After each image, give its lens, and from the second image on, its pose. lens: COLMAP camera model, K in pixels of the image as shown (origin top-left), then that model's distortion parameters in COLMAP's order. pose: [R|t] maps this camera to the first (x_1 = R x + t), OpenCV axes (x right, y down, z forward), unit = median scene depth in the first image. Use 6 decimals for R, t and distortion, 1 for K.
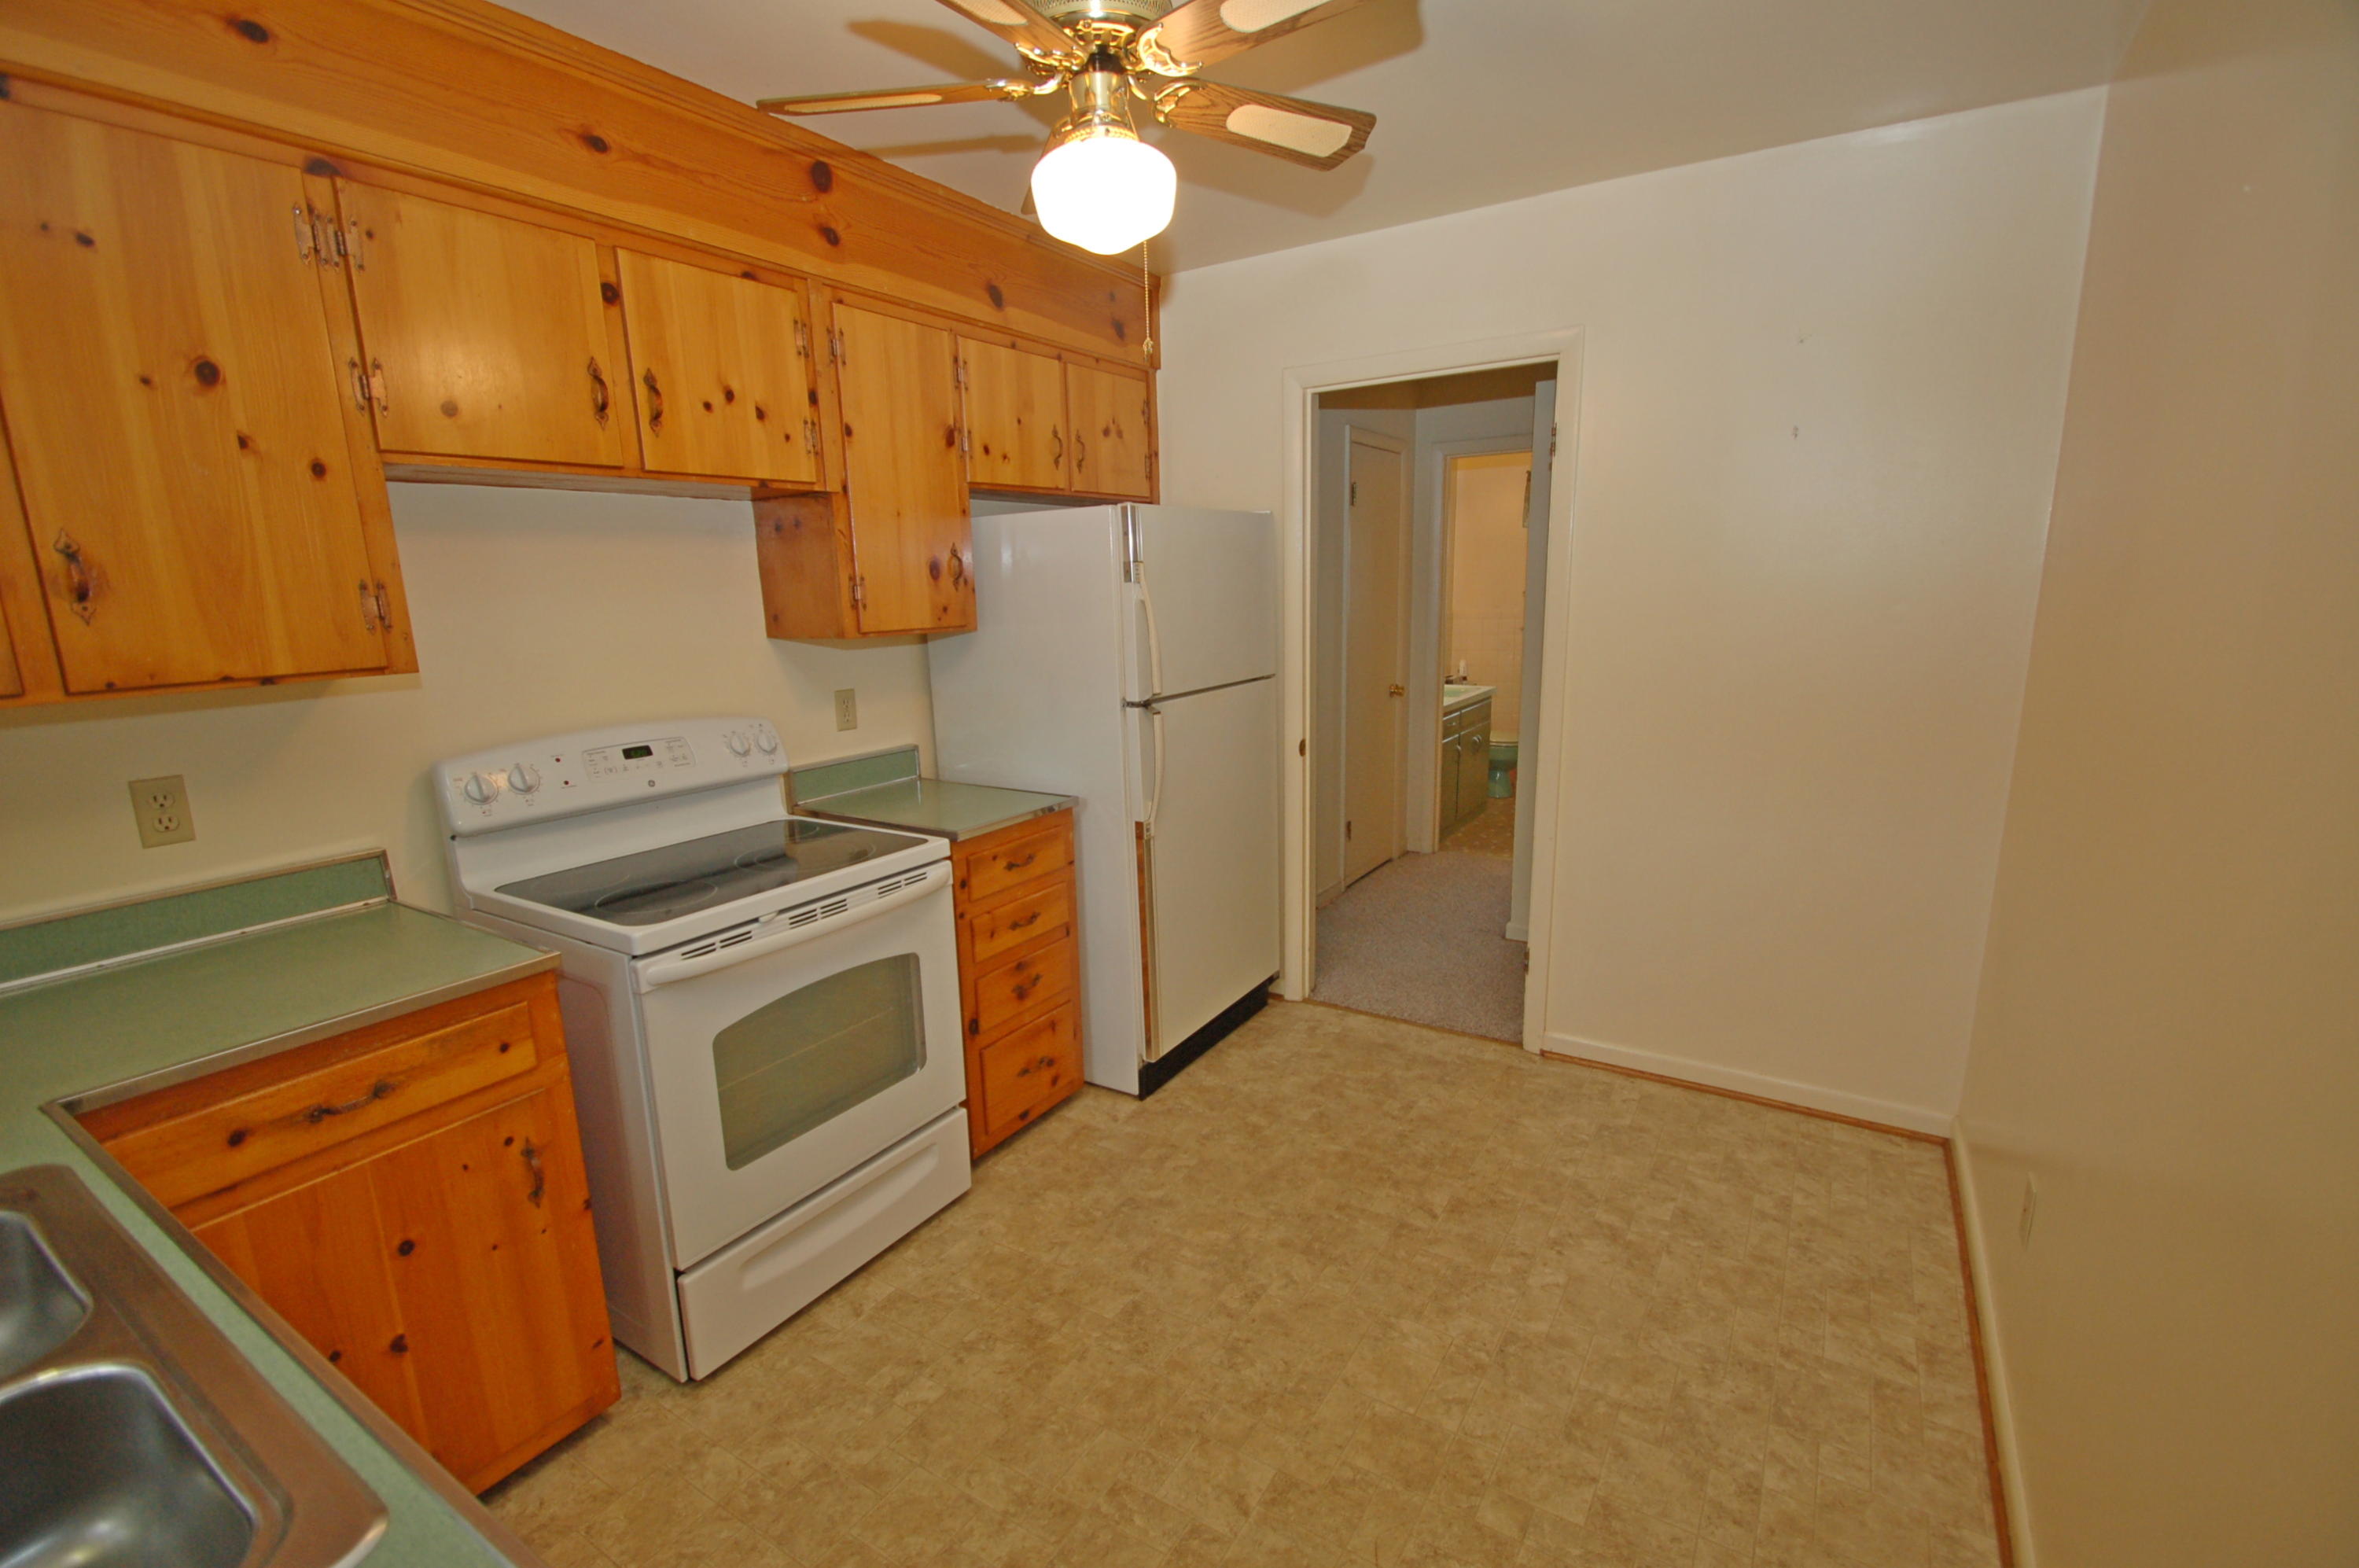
lens RADIAL K [[1035.7, 0, 1176.4], [0, 1035.7, 804.0], [0, 0, 1]] dist [-0.002408, -0.007064]
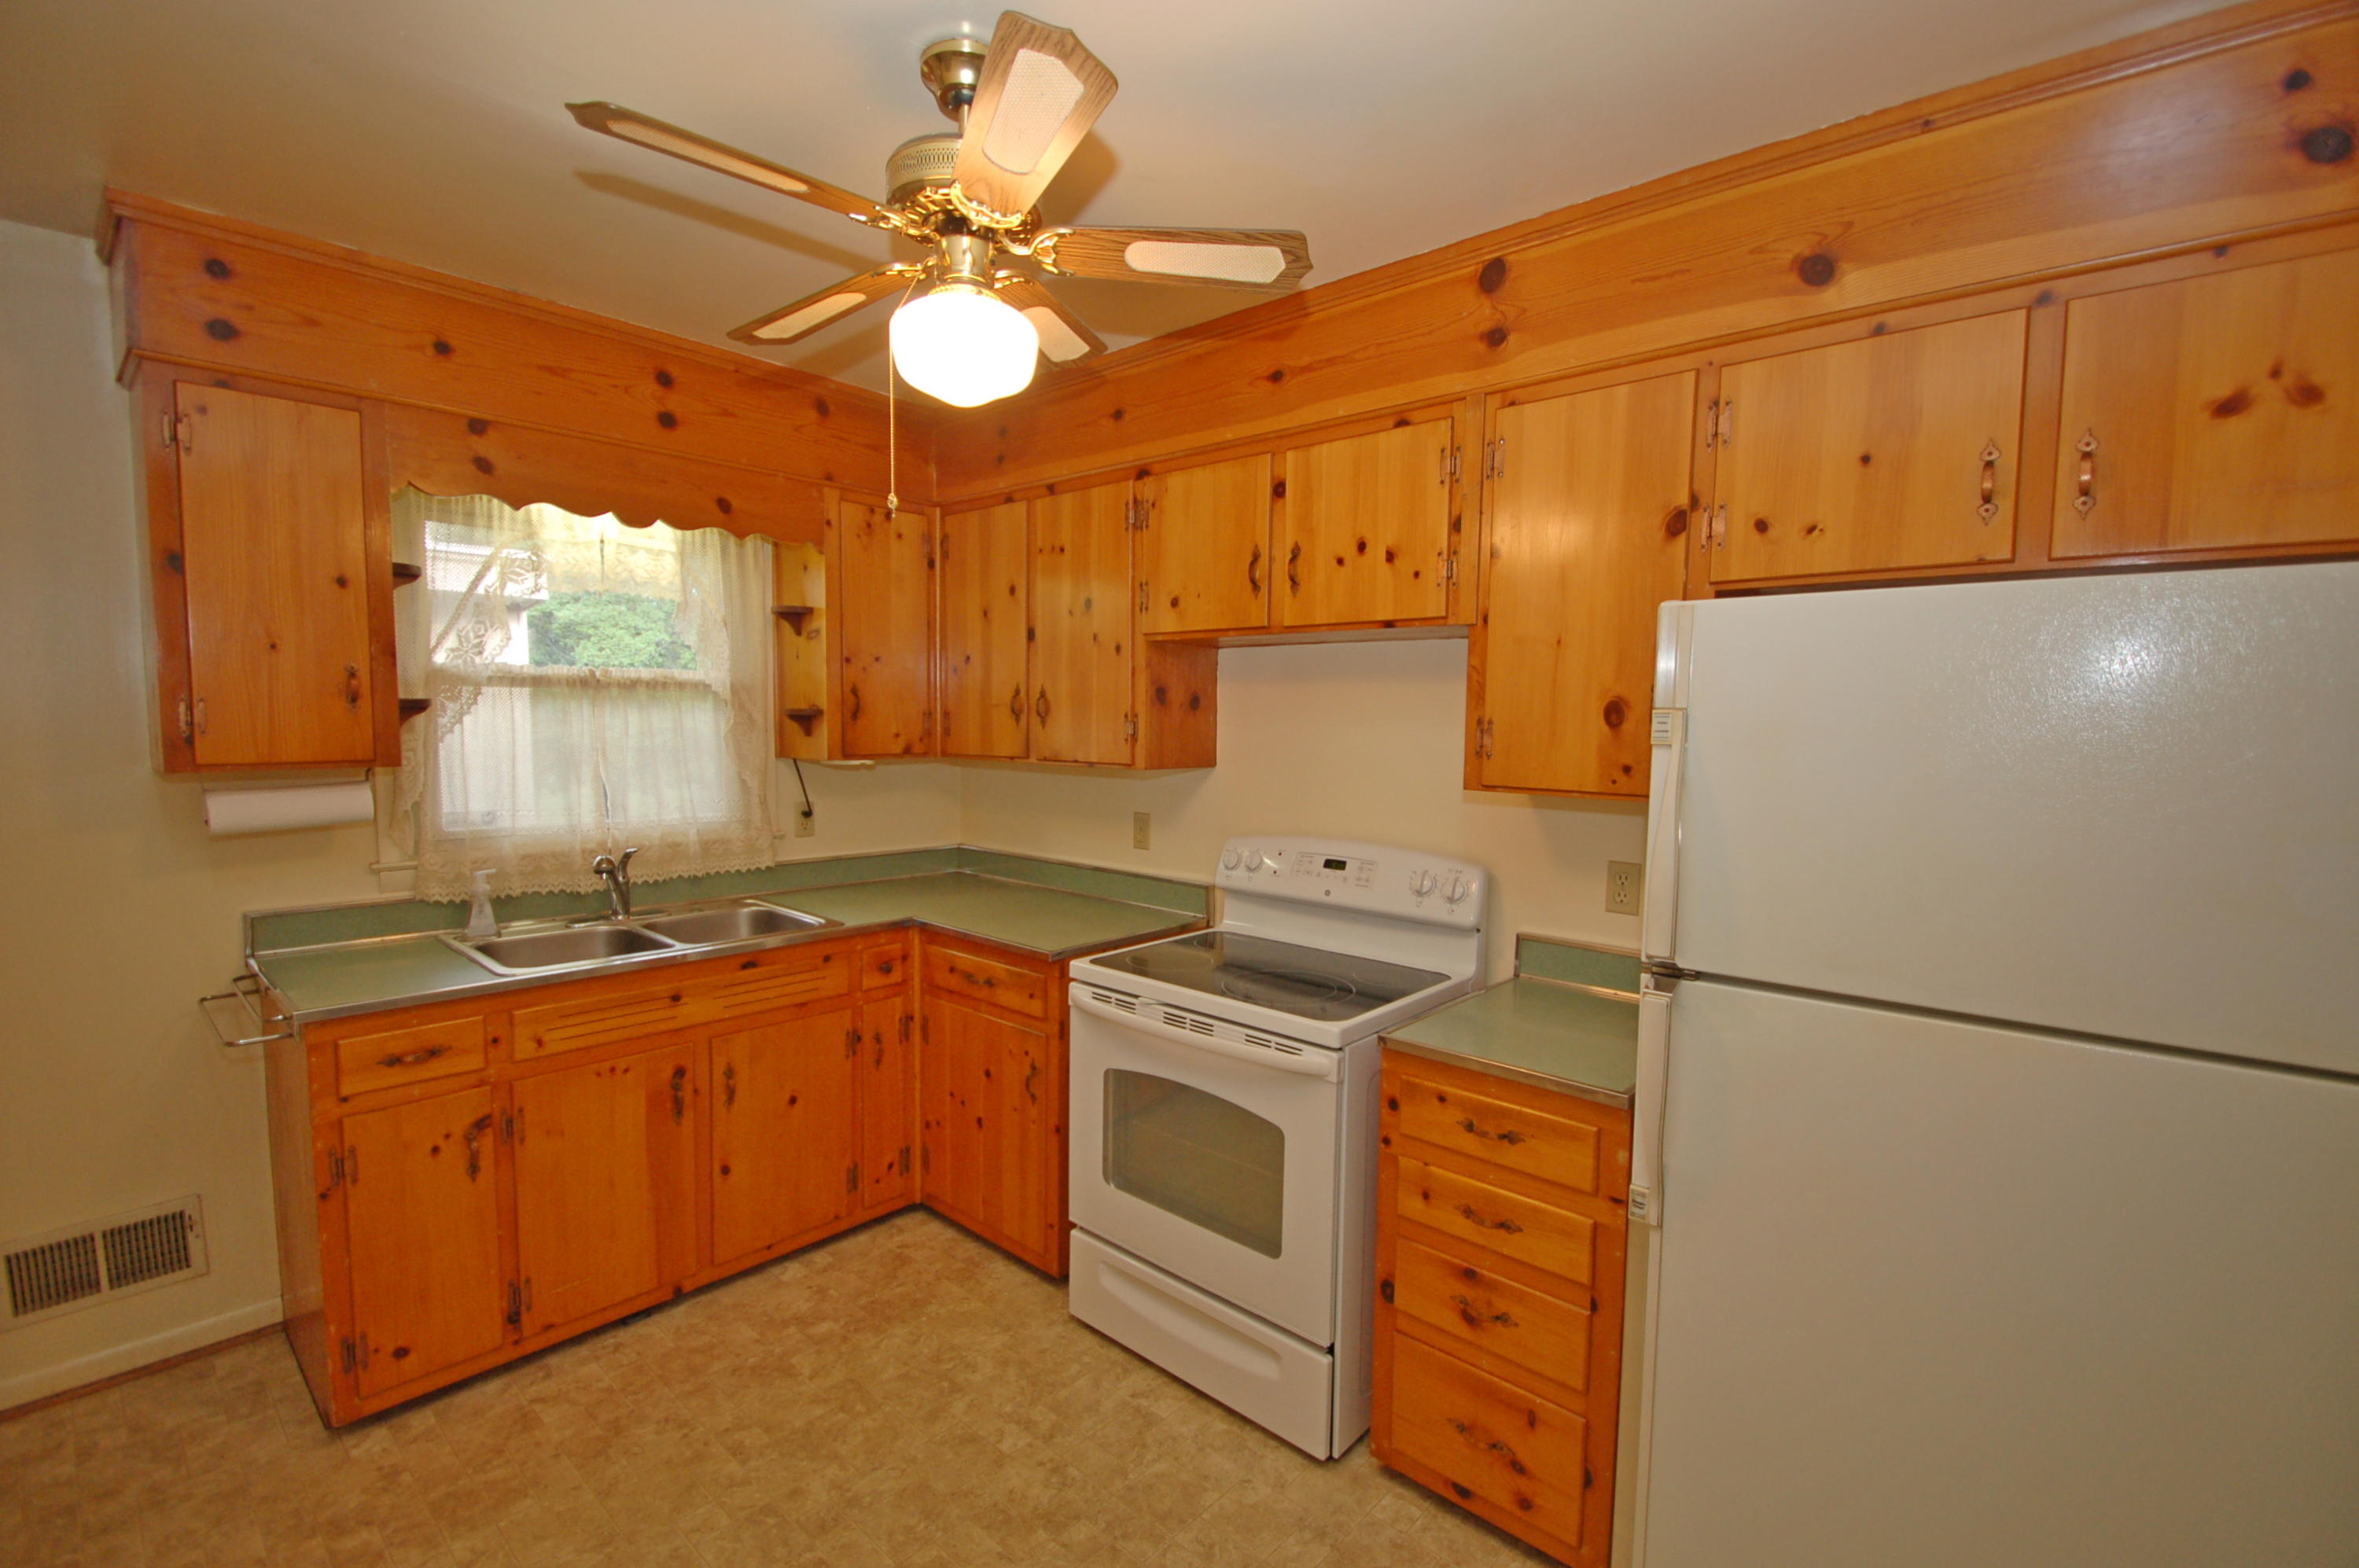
lens RADIAL K [[1035.7, 0, 1166.8], [0, 1035.7, 797.2], [0, 0, 1]] dist [-0.002408, -0.007064]
pose [[-0.173693, 0.102083, -0.979495, 0.659311], [-0.216321, 0.966366, 0.139075, -0.255078], [0.960748, 0.236041, -0.145768, 1.031538]]
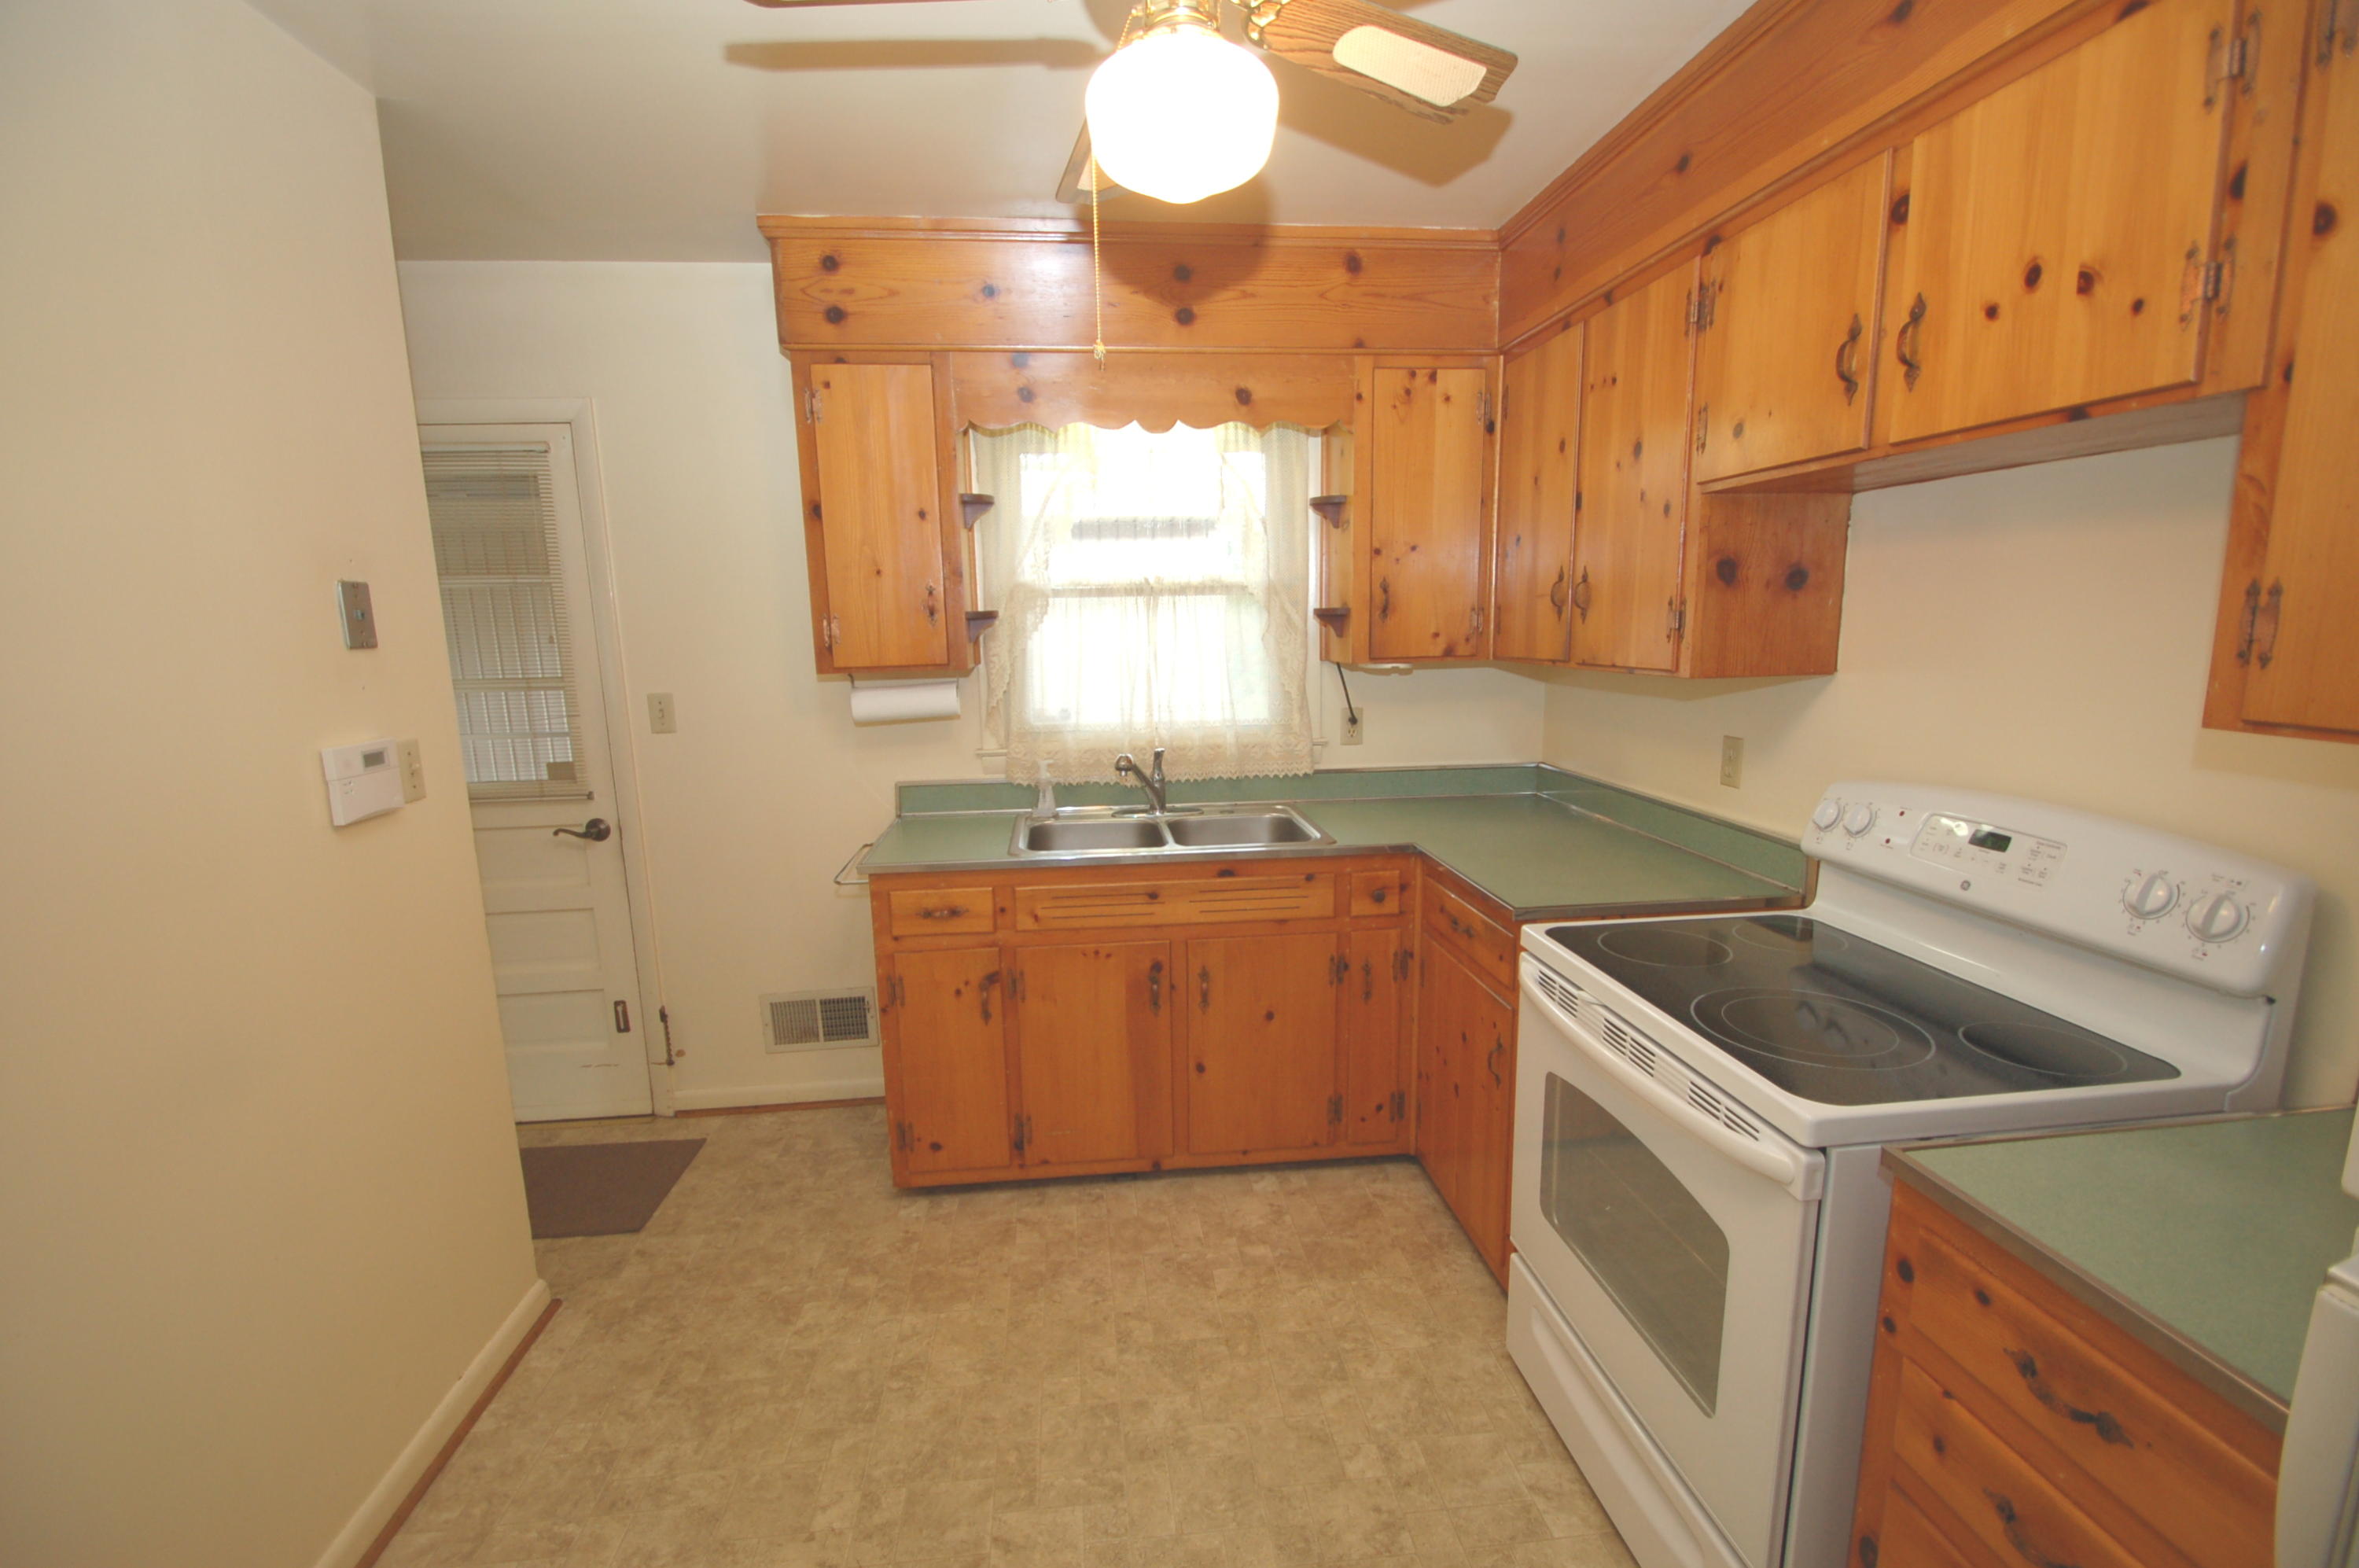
lens RADIAL K [[1035.7, 0, 1162.2], [0, 1035.7, 799.4], [0, 0, 1]] dist [-0.002408, -0.007064]
pose [[-0.789292, 0.148791, -0.595717, 0.334533], [-0.088428, 0.932536, 0.350080, -0.282695], [0.607617, 0.328994, -0.722886, 1.223646]]
